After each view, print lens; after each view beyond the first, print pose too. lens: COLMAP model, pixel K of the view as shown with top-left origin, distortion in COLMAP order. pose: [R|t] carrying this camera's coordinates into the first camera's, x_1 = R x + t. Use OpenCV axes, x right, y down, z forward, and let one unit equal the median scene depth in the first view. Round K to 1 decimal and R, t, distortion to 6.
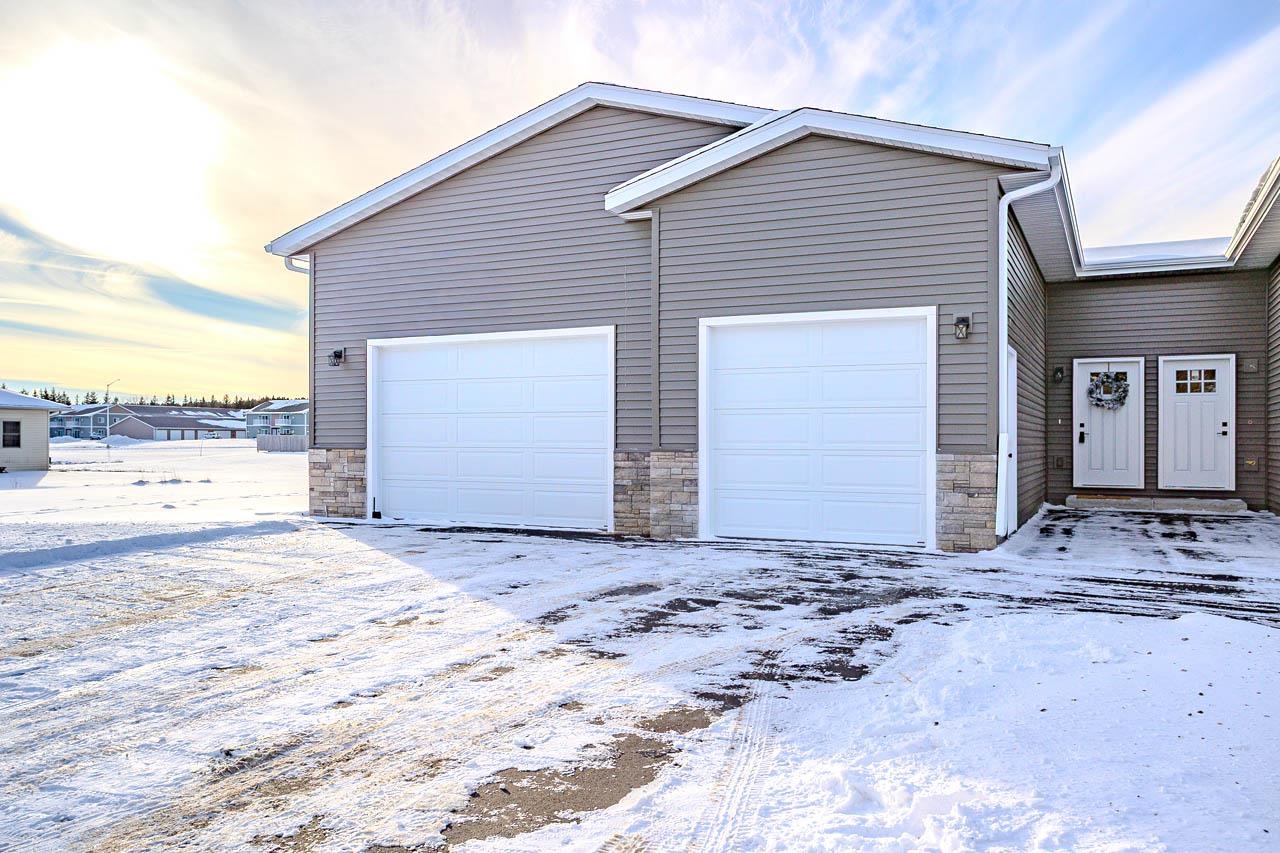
lens RADIAL K [[970.1, 0, 641.2], [0, 970.1, 434.5], [0, 0, 1]] dist [0.035332, 0.003022]
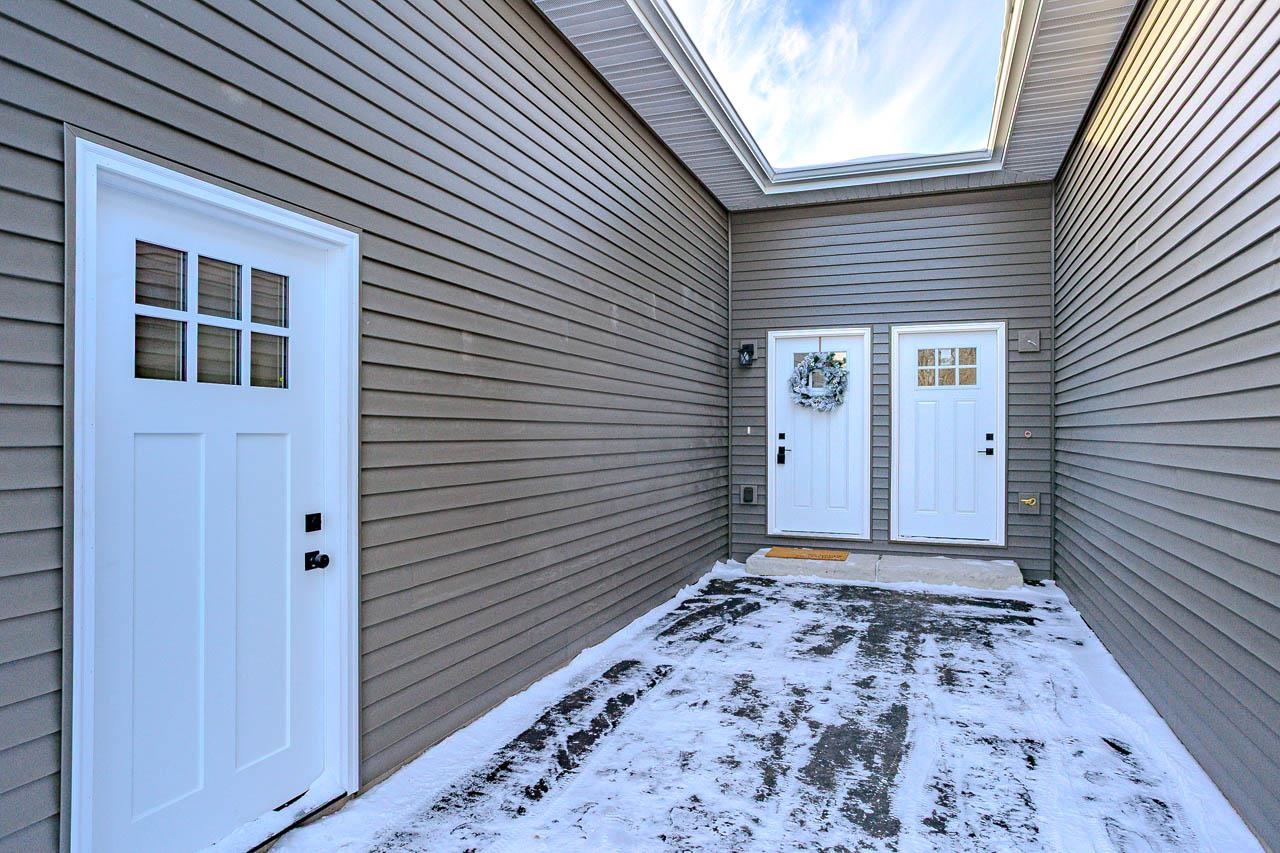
lens RADIAL K [[777.5, 0, 622.9], [0, 777.5, 430.6], [0, 0, 1]] dist [-0.032982, 0.001631]
pose [[0.996851, 0.001249, 0.079284, 0.313216], [-0.001461, 0.999996, 0.002613, -0.014609], [-0.079280, -0.002721, 0.996849, 0.514591]]
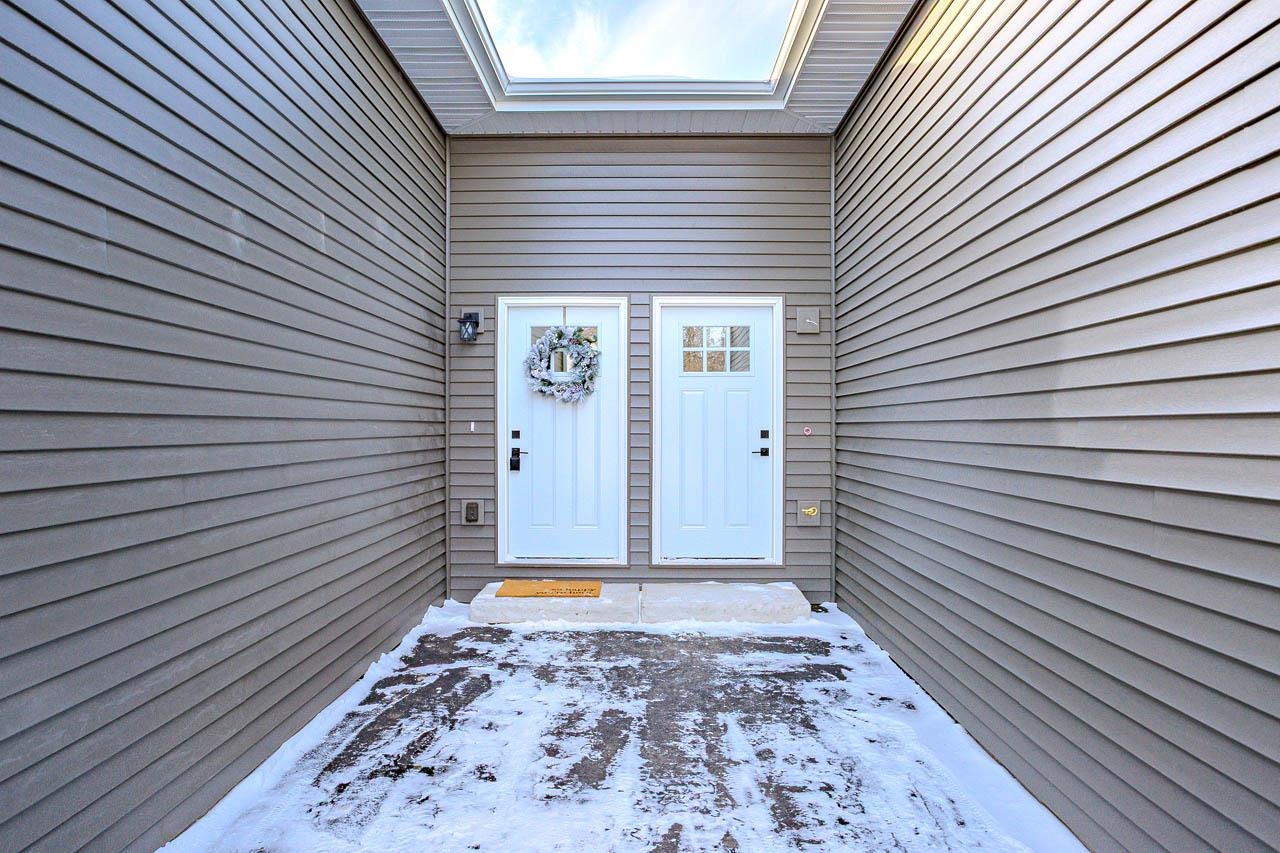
lens RADIAL K [[777.5, 0, 622.9], [0, 777.5, 430.6], [0, 0, 1]] dist [-0.032982, 0.001631]
pose [[0.908814, -0.002577, 0.417194, 0.343233], [-0.001237, 0.999960, 0.008871, -0.015194], [-0.417200, -0.008578, 0.908774, 0.635872]]
